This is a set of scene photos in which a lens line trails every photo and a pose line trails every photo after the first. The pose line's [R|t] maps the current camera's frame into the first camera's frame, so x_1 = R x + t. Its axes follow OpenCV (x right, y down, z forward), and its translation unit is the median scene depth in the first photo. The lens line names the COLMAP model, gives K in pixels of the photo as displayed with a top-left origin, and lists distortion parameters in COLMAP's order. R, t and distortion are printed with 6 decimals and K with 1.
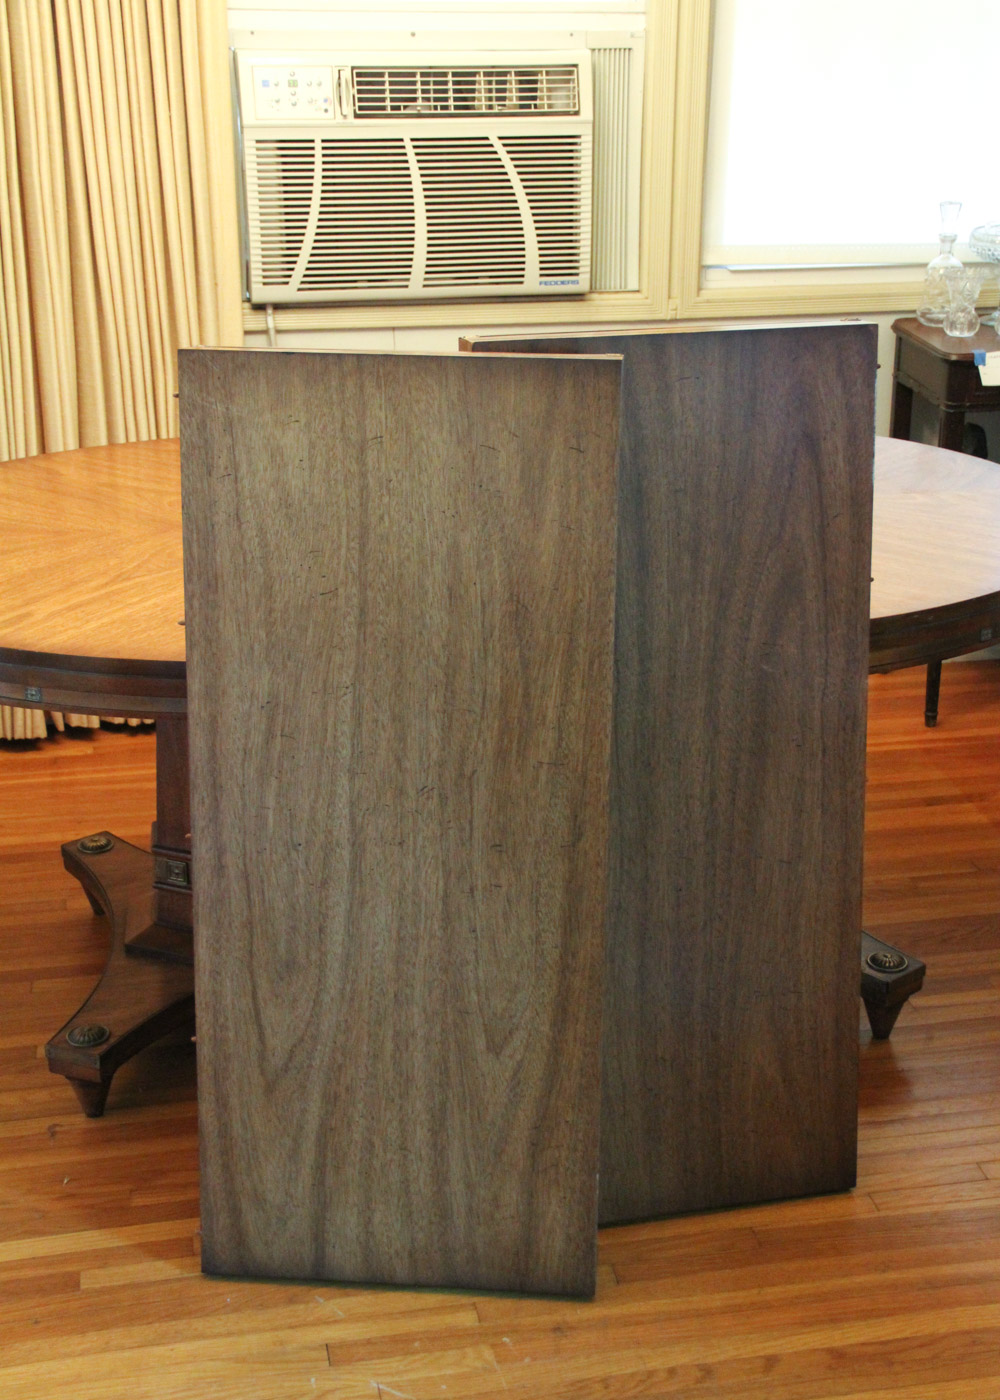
lens RADIAL K [[1971.4, 0, 531.2], [0, 1971.4, 701.7], [0, 0, 1]] dist [0.064533, 0.000000]
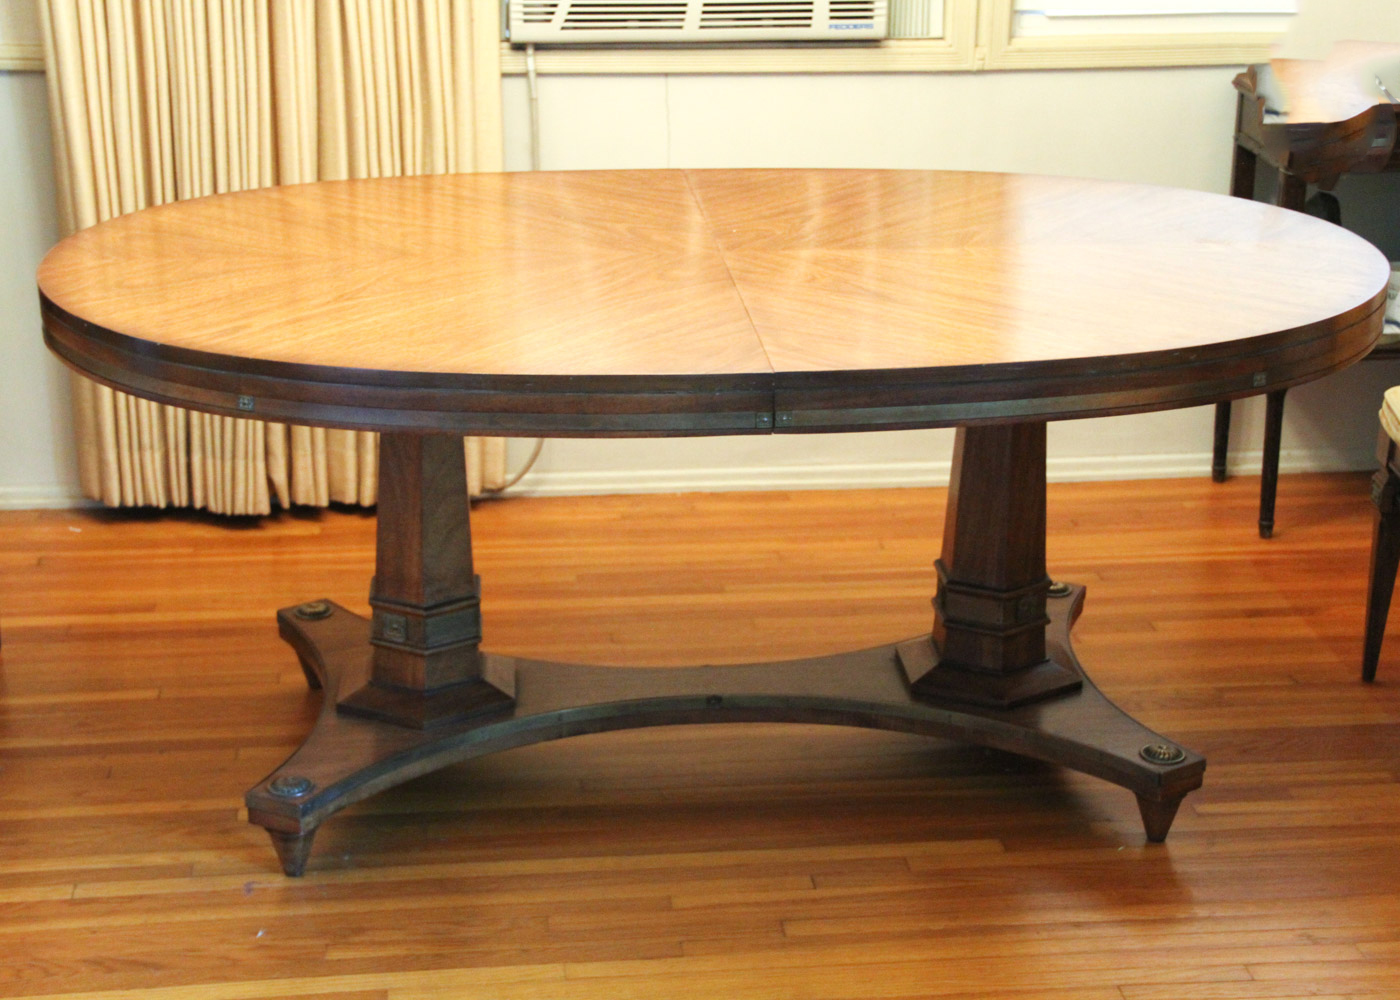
lens RADIAL K [[2554.5, 0, 712.6], [0, 2554.5, 511.8], [0, 0, 1]] dist [0.173561, 0.000000]
pose [[0.996055, 0.030470, -0.083341, 0.062648], [-0.034864, 0.998050, -0.051779, 0.080052], [0.081601, 0.054481, 0.995175, -0.175892]]
